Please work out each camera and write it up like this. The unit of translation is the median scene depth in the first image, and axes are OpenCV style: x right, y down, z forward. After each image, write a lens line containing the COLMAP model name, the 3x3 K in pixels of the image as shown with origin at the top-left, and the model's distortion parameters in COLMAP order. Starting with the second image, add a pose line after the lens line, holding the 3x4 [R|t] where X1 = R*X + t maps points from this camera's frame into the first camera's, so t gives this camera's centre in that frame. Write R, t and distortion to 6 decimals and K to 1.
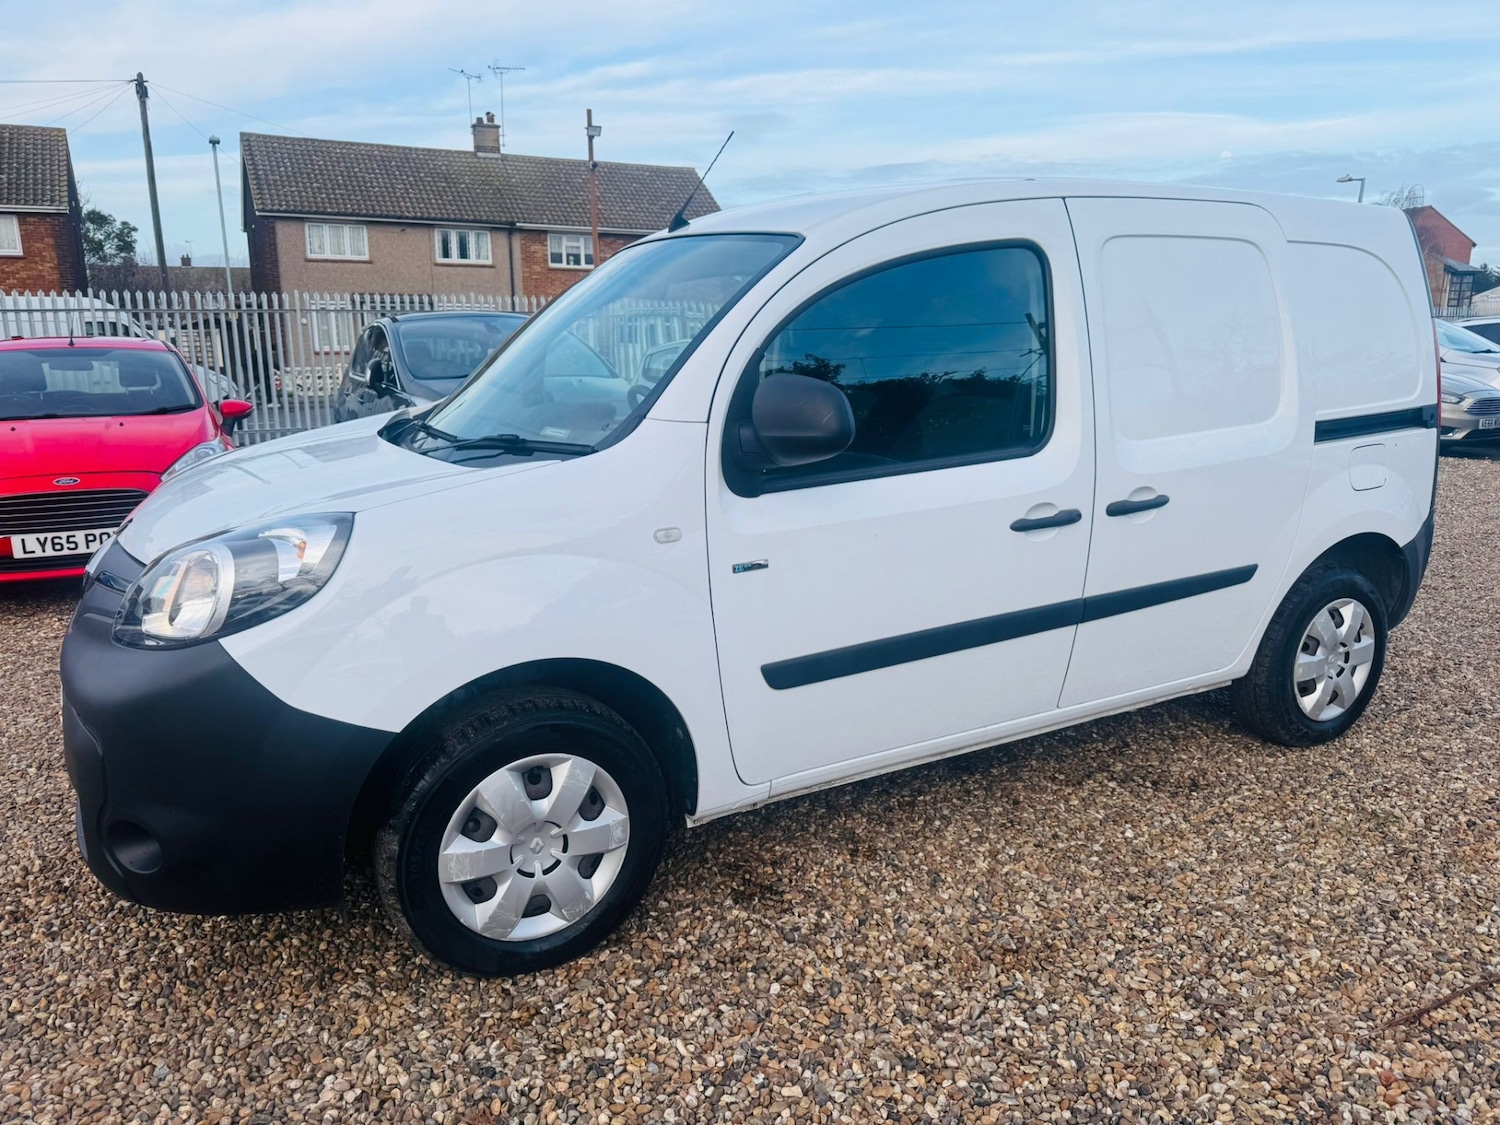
lens RADIAL K [[1071.9, 0, 748.7], [0, 1071.9, 551.7], [0, 0, 1]] dist [0.023082, -0.027571]
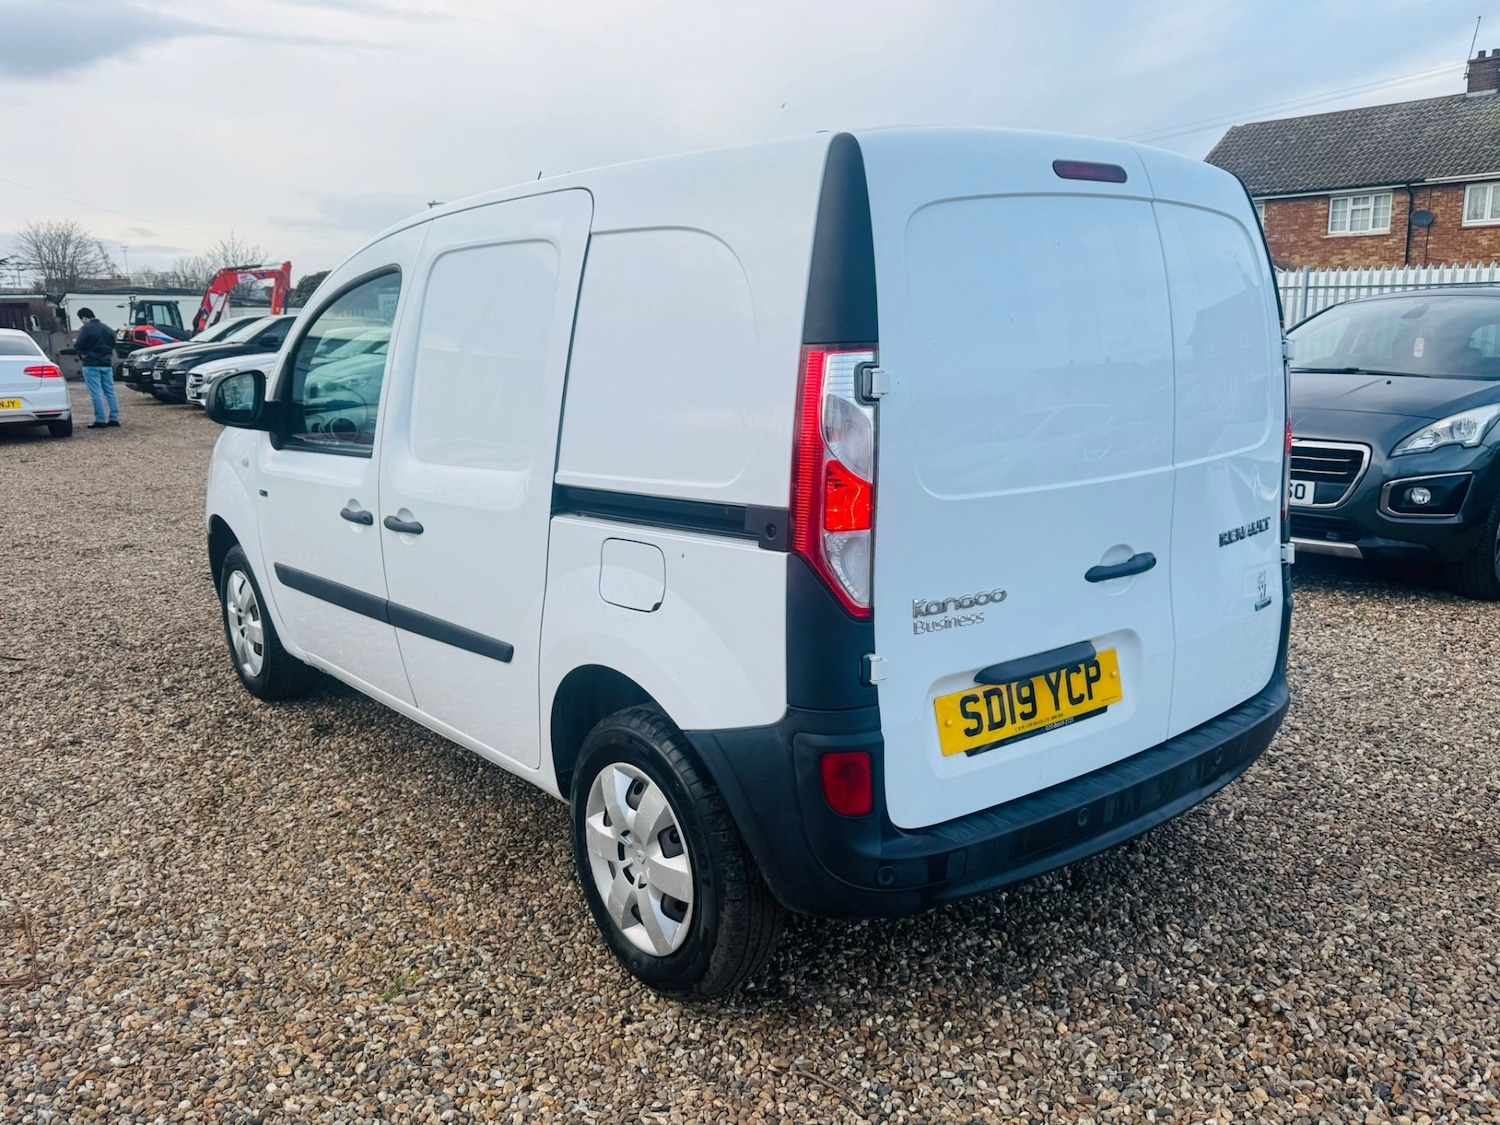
lens RADIAL K [[1202.7, 0, 744.6], [0, 1202.7, 541.5], [0, 0, 1]] dist [0.039176, -0.052990]
pose [[0.179338, 0.185545, -0.966132, 1.518272], [-0.185926, 0.970748, 0.151920, -0.260327], [0.966059, 0.152384, 0.208590, 1.088303]]
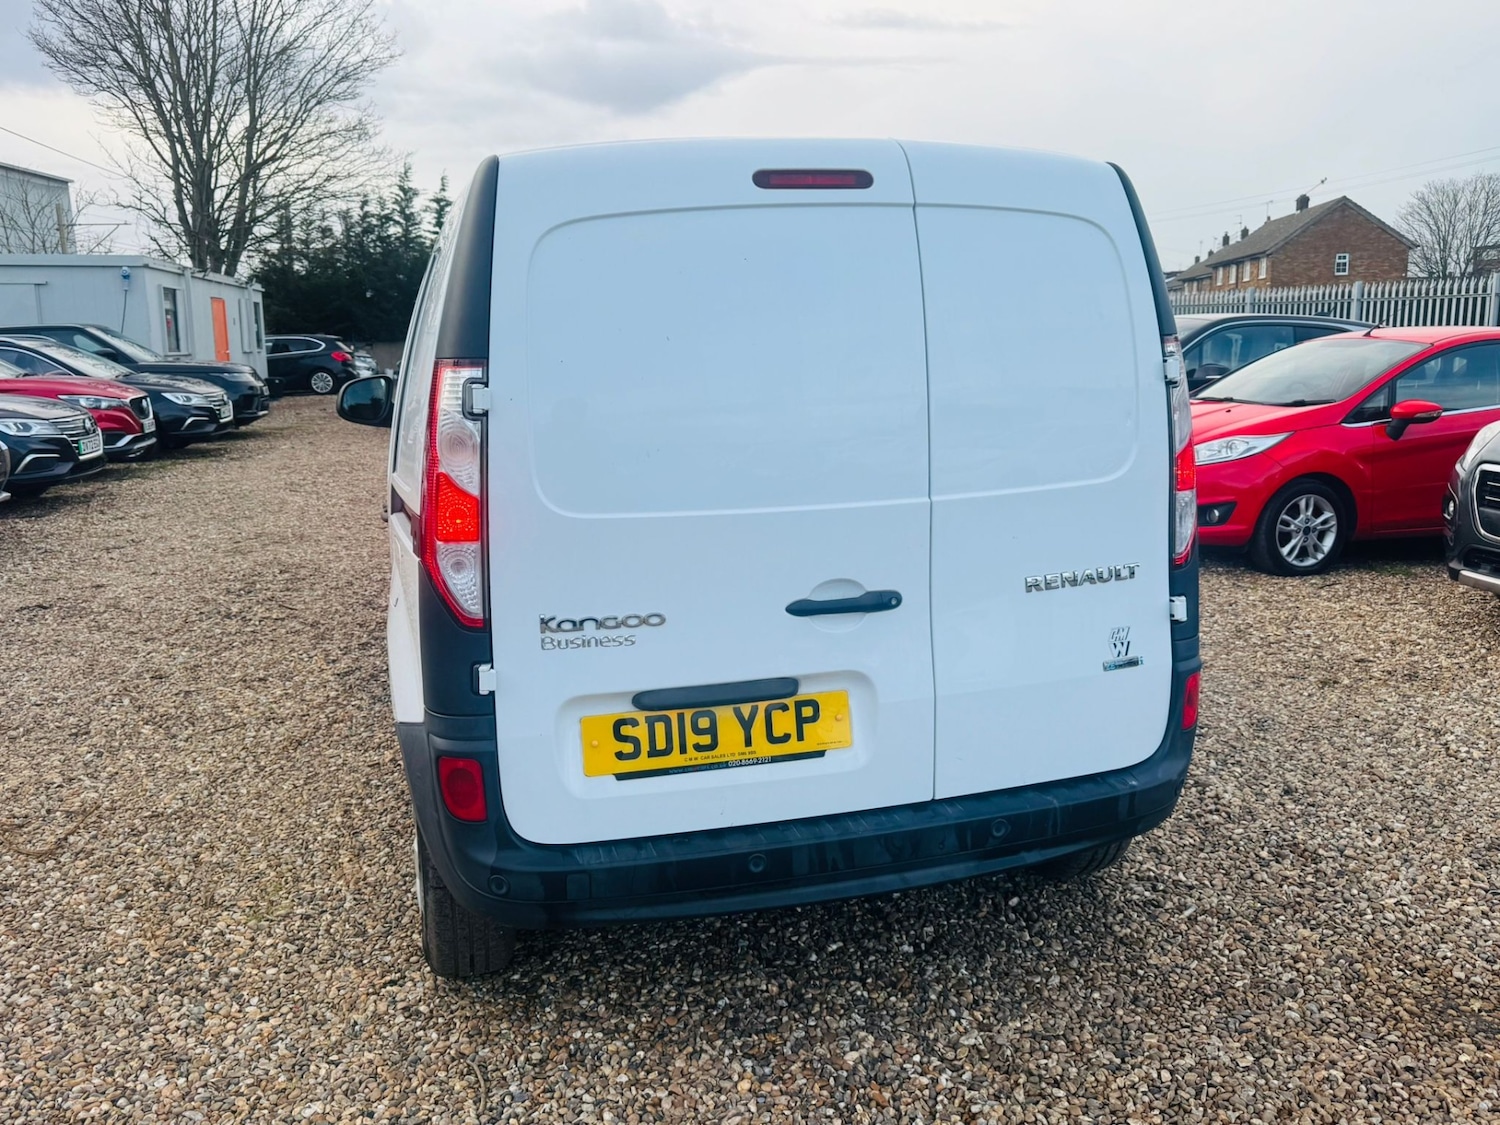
lens RADIAL K [[1202.7, 0, 736.7], [0, 1202.7, 523.3], [0, 0, 1]] dist [0.039176, -0.052990]
pose [[-0.227334, 0.167482, -0.959307, 1.508187], [-0.176993, 0.961586, 0.209823, -0.368127], [0.957597, 0.217491, -0.188958, 1.607657]]
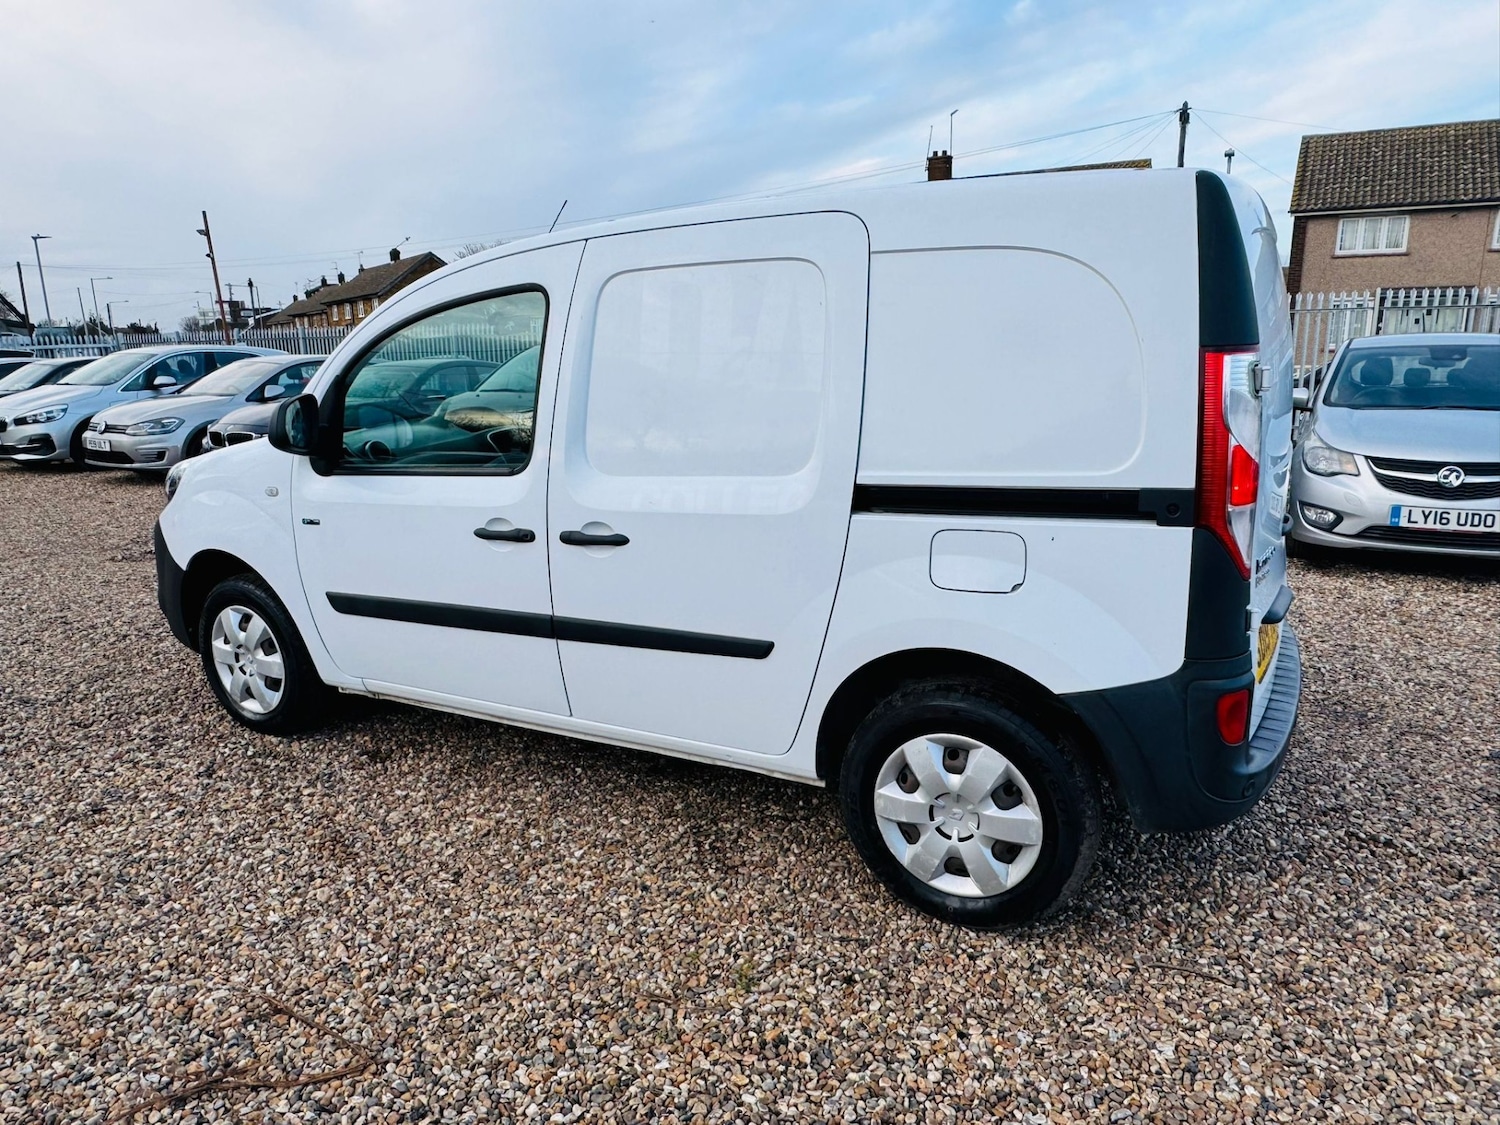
lens RADIAL K [[1002.3, 0, 741.4], [0, 1002.3, 559.3], [0, 0, 1]] dist [-0.006733, 0.005516]
pose [[0.530760, 0.178273, -0.828560, 1.235725], [-0.156325, 0.981445, 0.111029, -0.152865], [0.832980, 0.070595, 0.548781, 0.607934]]
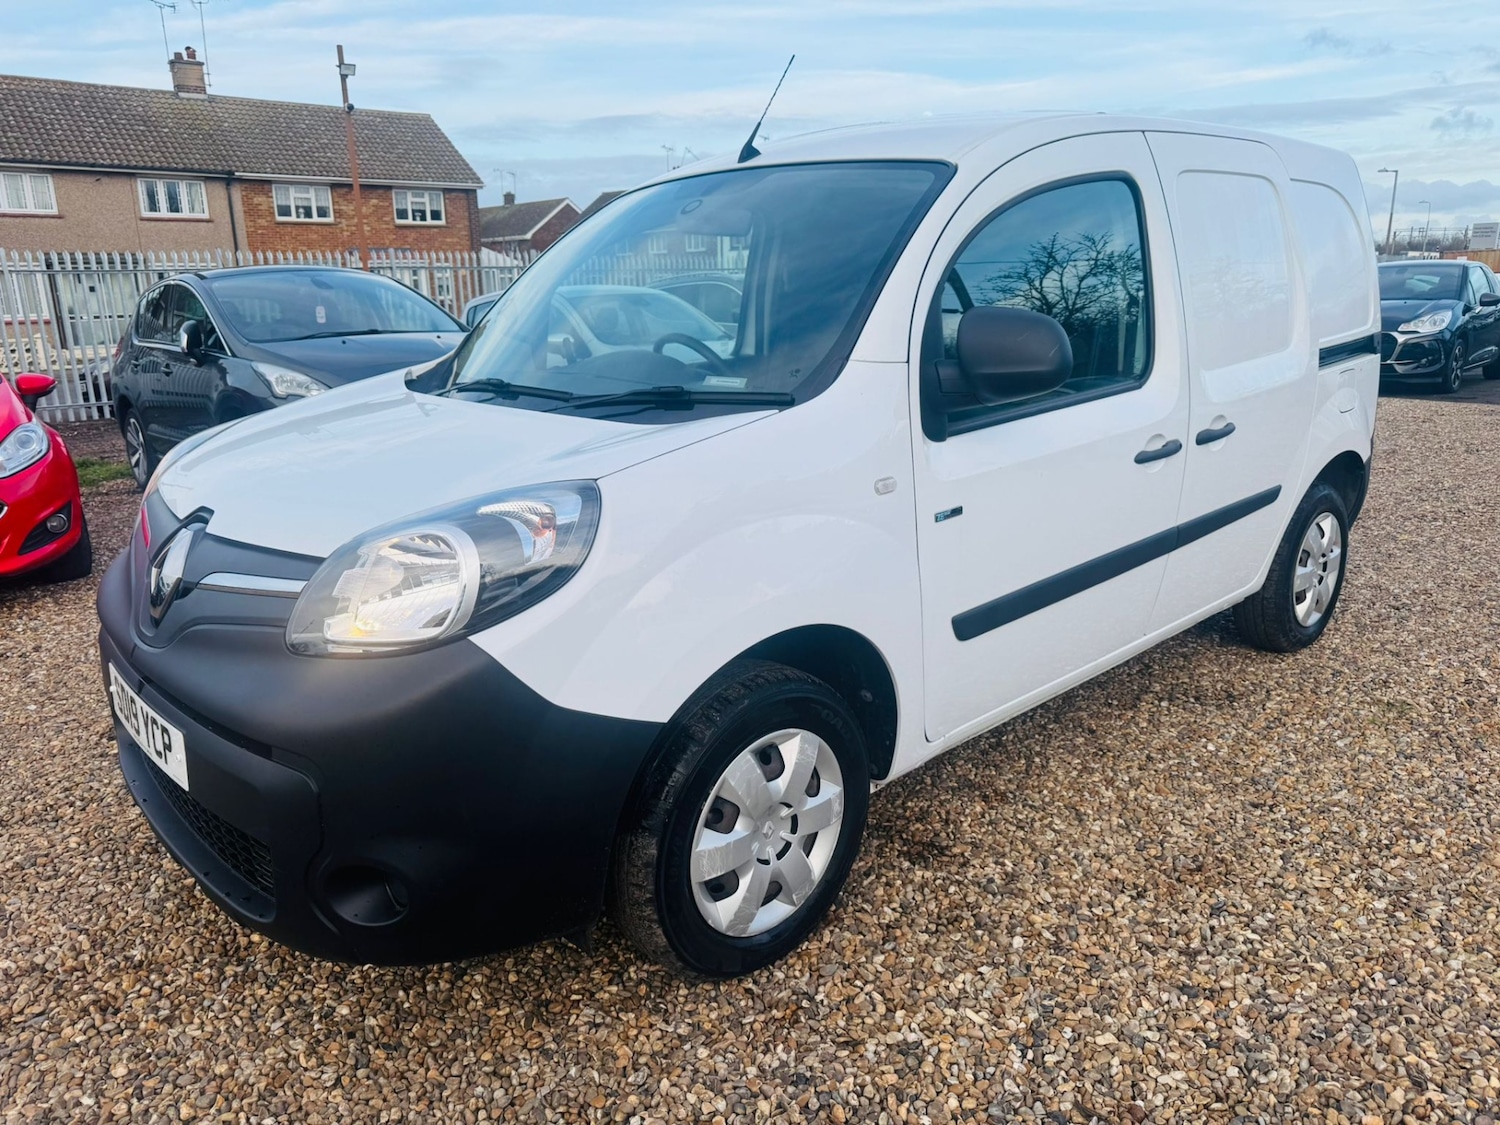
lens RADIAL K [[1071.9, 0, 756.7], [0, 1071.9, 553.5], [0, 0, 1]] dist [0.023082, -0.027571]
pose [[0.969101, -0.075253, 0.234904, -0.324055], [0.065920, 0.996701, 0.047346, -0.006195], [-0.237692, -0.030398, 0.970865, 0.092833]]
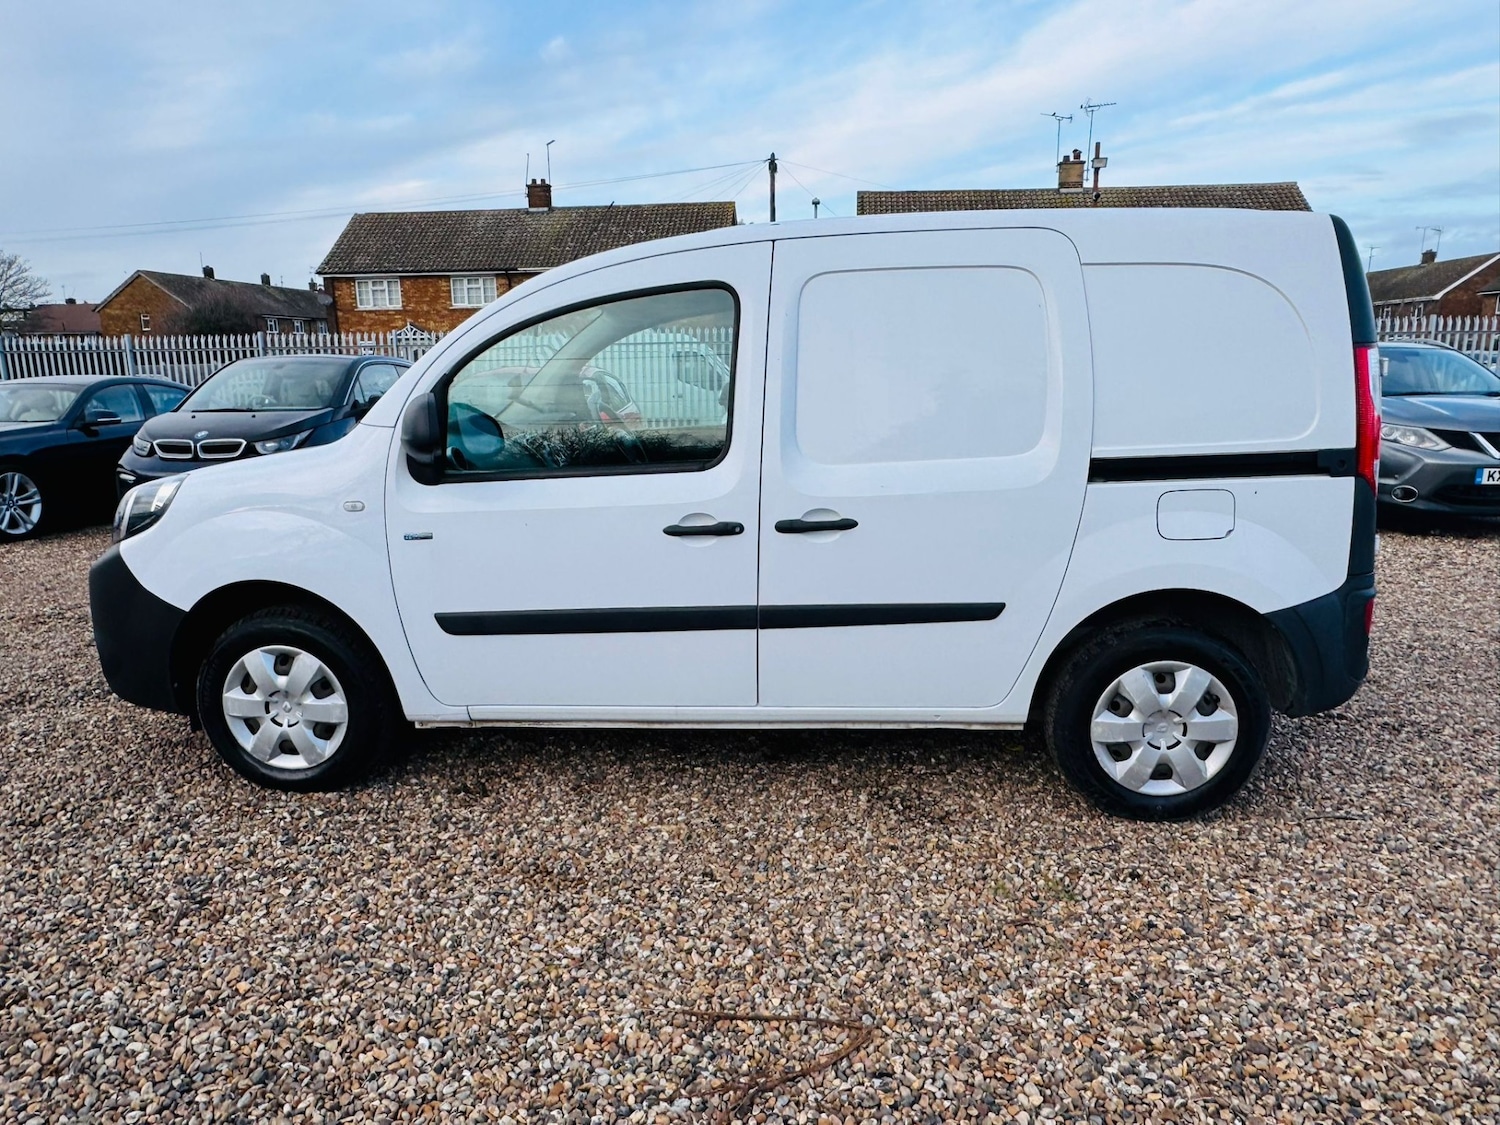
lens RADIAL K [[1002.3, 0, 744.3], [0, 1002.3, 562.1], [0, 0, 1]] dist [-0.006733, 0.005516]
pose [[0.830670, 0.107838, -0.546222, 0.856260], [-0.107504, 0.993667, 0.032687, -0.032488], [0.546287, 0.031569, 0.837003, 0.139624]]
